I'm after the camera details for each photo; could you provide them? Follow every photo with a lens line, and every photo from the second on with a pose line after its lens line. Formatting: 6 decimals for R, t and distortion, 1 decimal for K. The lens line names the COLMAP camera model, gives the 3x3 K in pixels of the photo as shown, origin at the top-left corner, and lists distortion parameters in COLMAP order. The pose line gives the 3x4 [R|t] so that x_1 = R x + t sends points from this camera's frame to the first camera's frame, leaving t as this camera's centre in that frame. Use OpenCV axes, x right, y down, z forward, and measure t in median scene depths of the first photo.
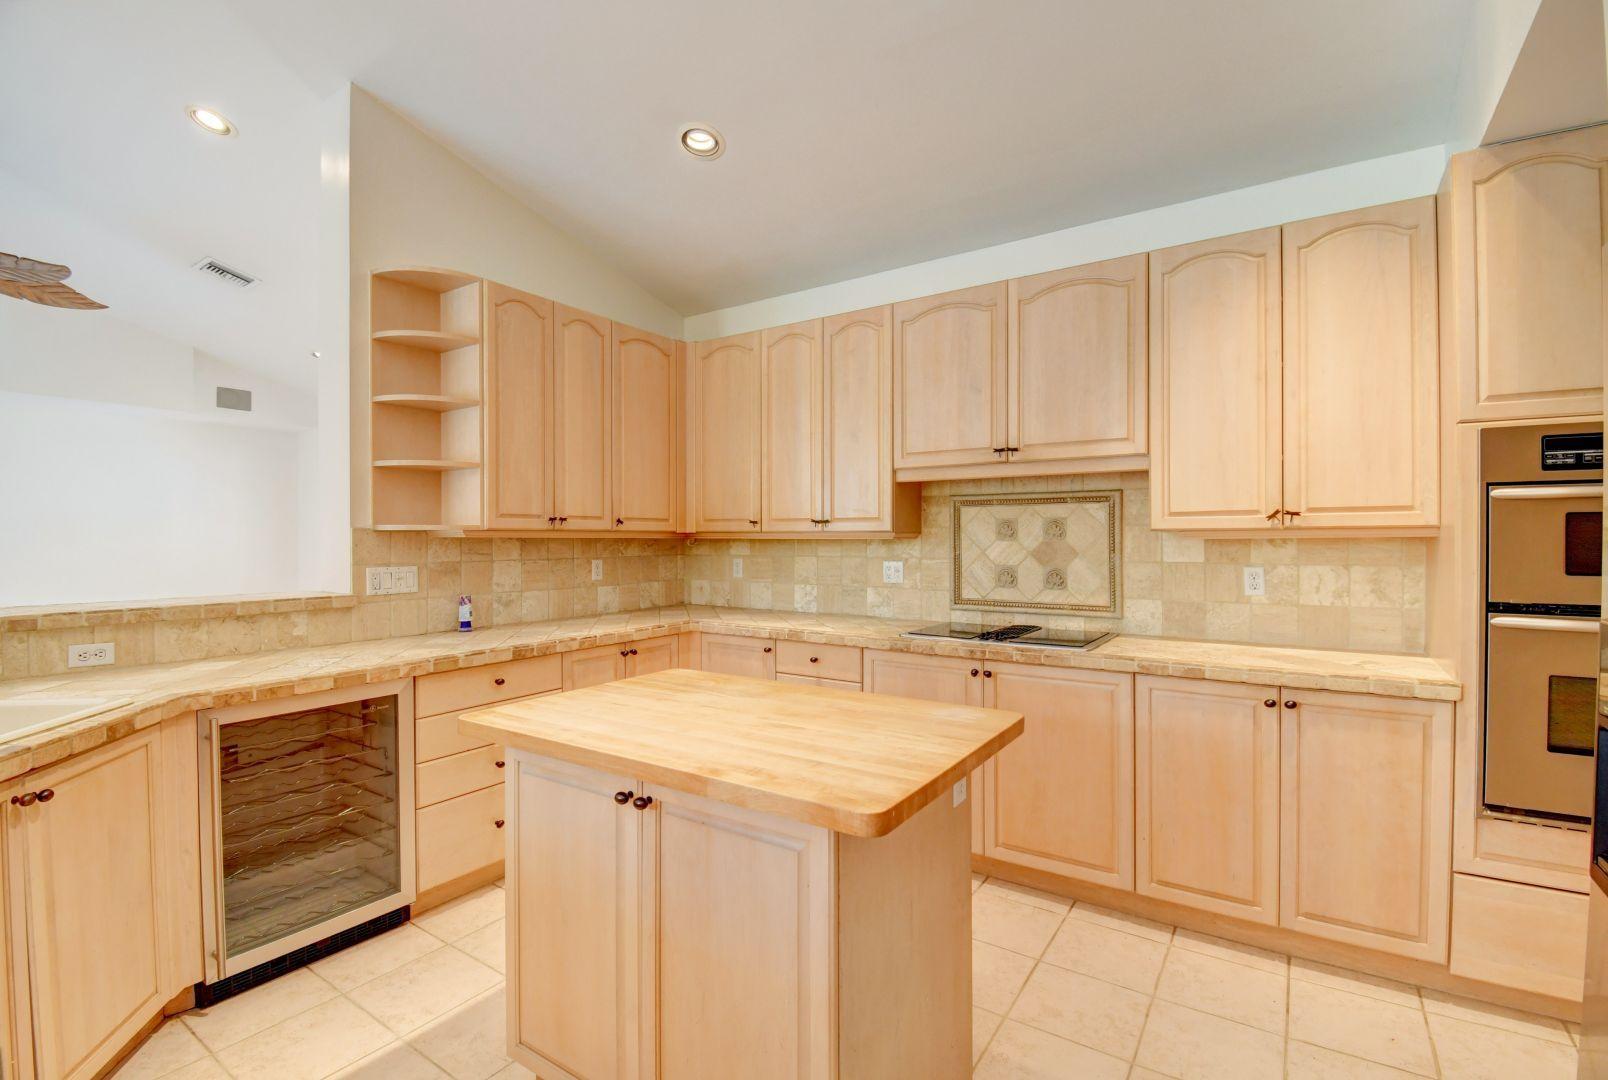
lens RADIAL K [[725.2, 0, 814.5], [0, 725.2, 539.6], [0, 0, 1]] dist [-0.011236, -0.005325]
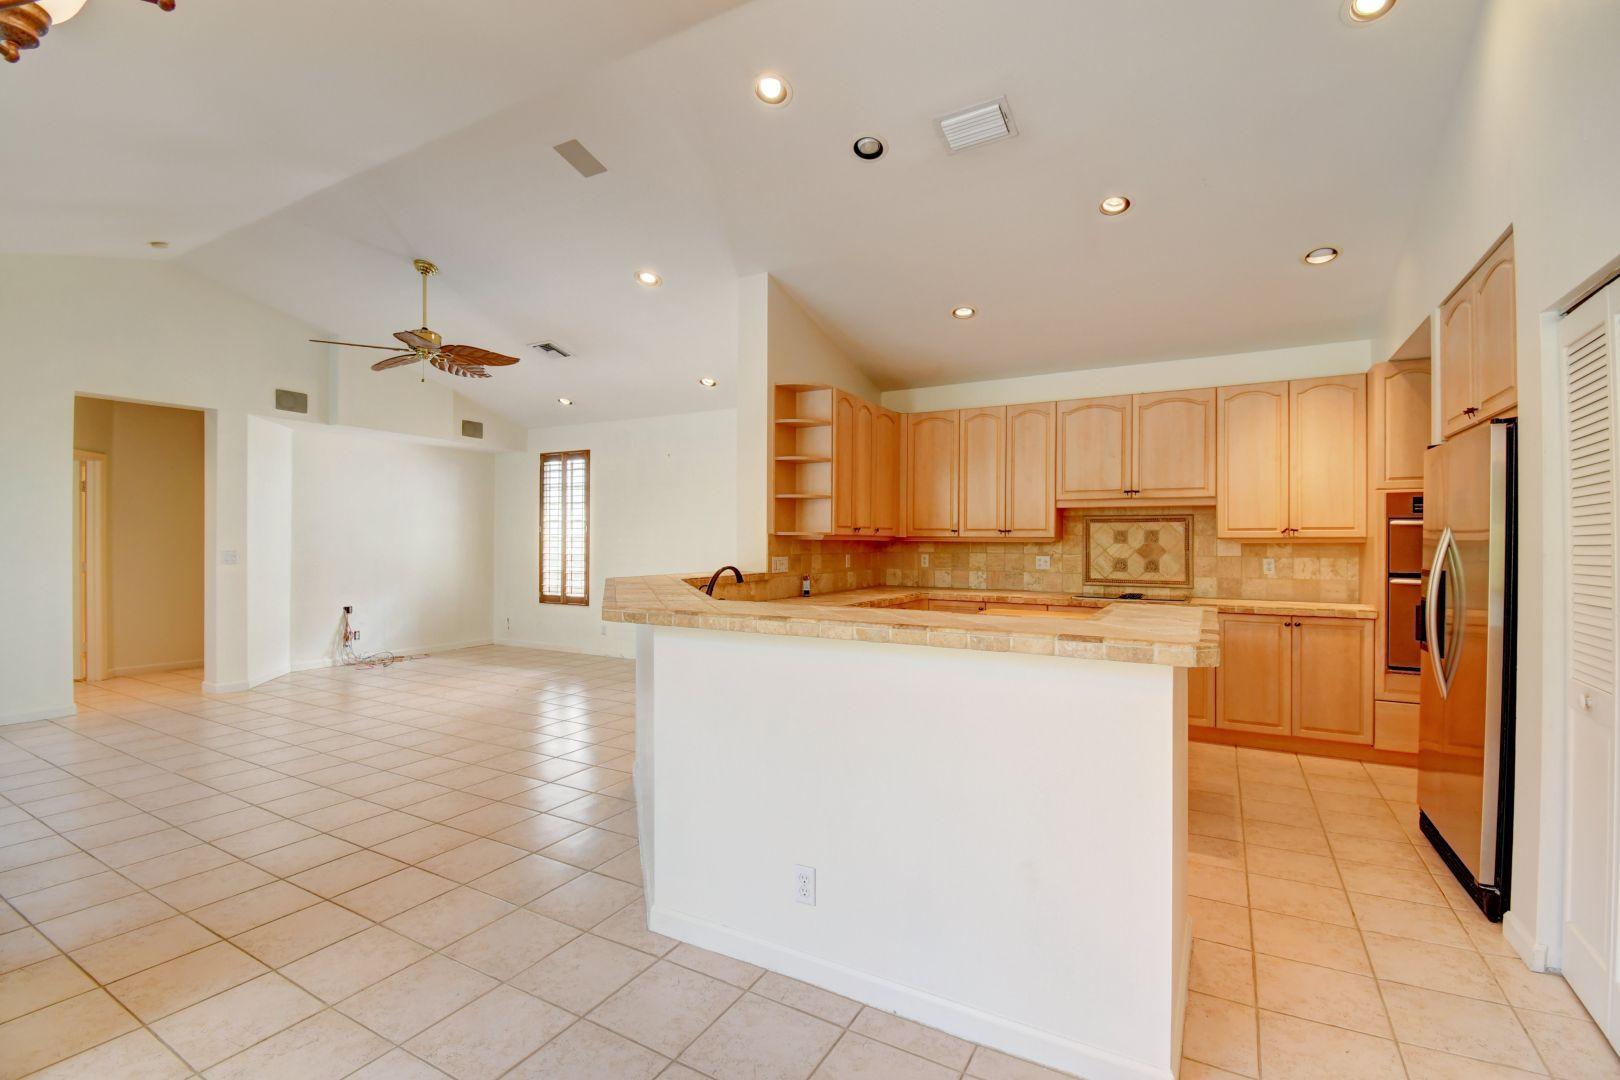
lens RADIAL K [[719.7, 0, 816.1], [0, 719.7, 540.1], [0, 0, 1]] dist [0.003857, -0.014568]
pose [[0.997334, 0.006172, 0.072717, -0.632317], [-0.005927, 0.999976, -0.003585, 0.004166], [-0.072737, 0.003144, 0.997346, -0.694560]]
